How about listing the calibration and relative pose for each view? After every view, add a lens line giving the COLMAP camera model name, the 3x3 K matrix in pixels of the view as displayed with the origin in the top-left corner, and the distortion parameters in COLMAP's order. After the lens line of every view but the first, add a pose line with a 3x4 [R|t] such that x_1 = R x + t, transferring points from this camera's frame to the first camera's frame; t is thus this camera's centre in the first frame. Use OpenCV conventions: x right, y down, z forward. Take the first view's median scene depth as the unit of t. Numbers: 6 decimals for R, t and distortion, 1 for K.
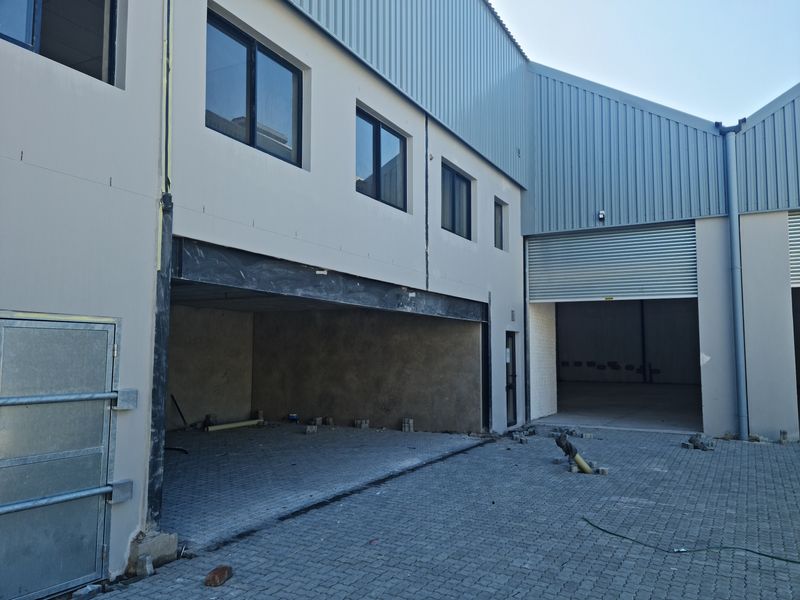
lens RADIAL K [[622.3, 0, 419.9], [0, 622.3, 301.4], [0, 0, 1]] dist [0.092953, -0.083476]
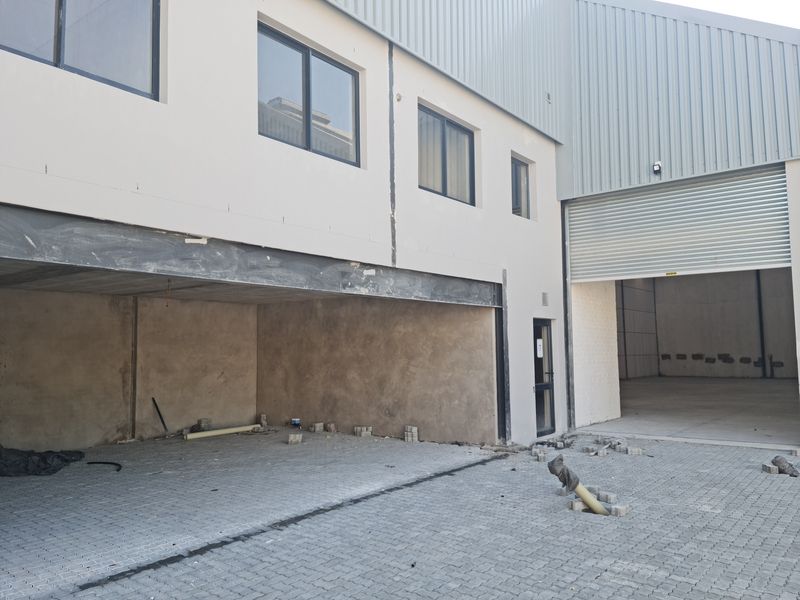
lens RADIAL K [[625.1, 0, 411.0], [0, 625.1, 299.0], [0, 0, 1]] dist [0.111336, -0.126762]
pose [[0.983113, -0.030070, -0.180513, 0.136866], [0.030886, 0.999521, 0.001714, 0.017530], [0.180375, -0.007260, 0.983571, 0.180742]]
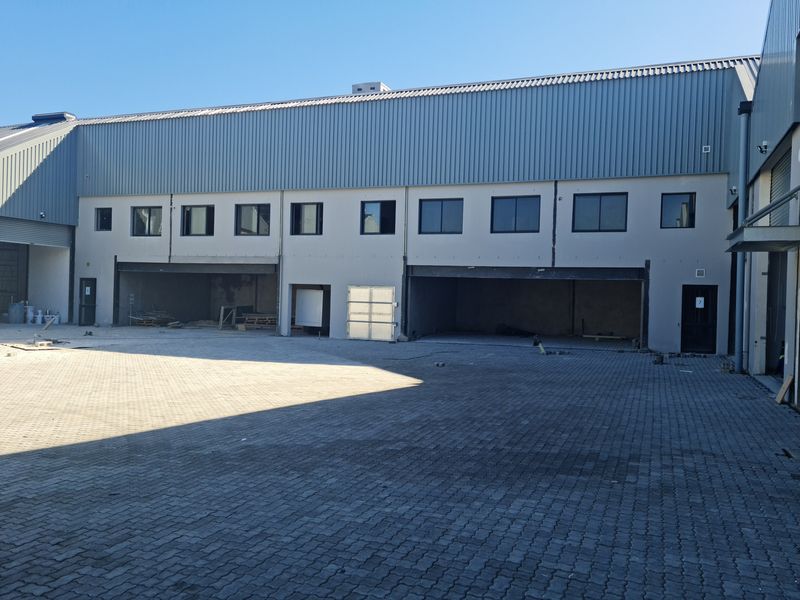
lens RADIAL K [[625.1, 0, 411.0], [0, 625.1, 299.0], [0, 0, 1]] dist [0.111336, -0.126762]
pose [[0.109379, 0.007981, -0.993968, 1.579532], [0.056340, 0.998310, 0.014215, 0.024896], [0.992402, -0.057555, 0.108744, 0.245278]]
